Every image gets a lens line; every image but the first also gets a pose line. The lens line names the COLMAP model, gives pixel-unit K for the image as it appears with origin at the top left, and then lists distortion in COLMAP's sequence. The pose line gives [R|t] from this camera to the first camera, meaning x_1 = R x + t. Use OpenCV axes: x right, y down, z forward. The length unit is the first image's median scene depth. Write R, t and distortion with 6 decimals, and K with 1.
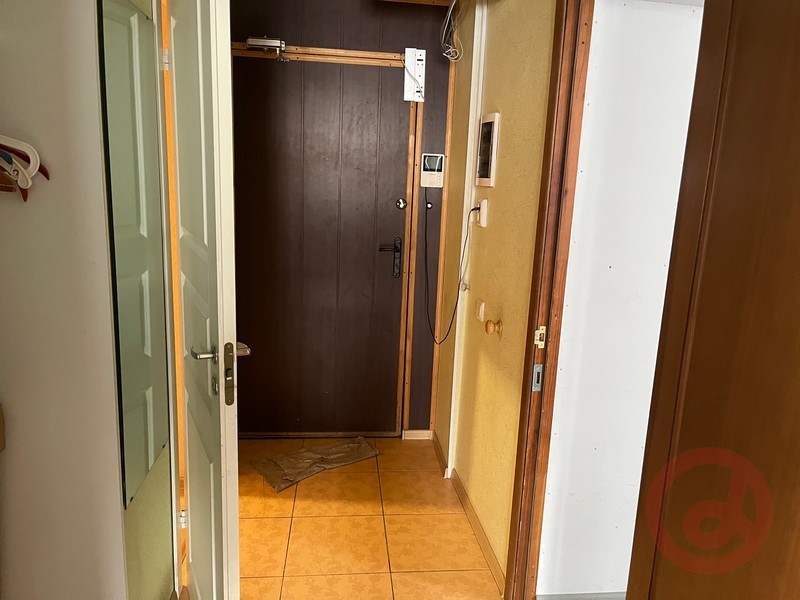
lens RADIAL K [[587.3, 0, 400.0], [0, 587.3, 300.0], [0, 0, 1]] dist [0.000455, -0.002726]
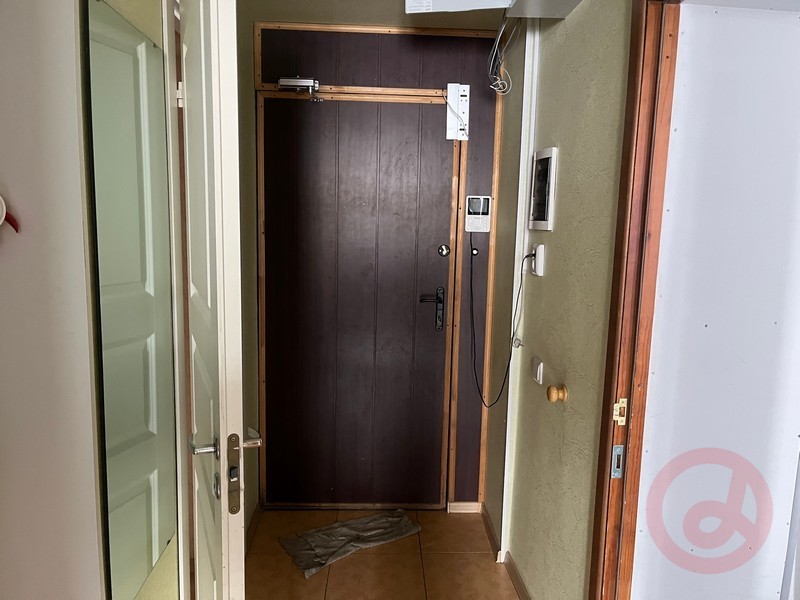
lens RADIAL K [[587.3, 0, 400.0], [0, 587.3, 300.0], [0, 0, 1]] dist [0.000455, -0.002726]
pose [[0.997813, -0.008950, -0.065488, -0.008048], [0.004016, 0.997169, -0.075089, -0.021032], [0.065975, 0.074662, 0.995024, 0.103074]]
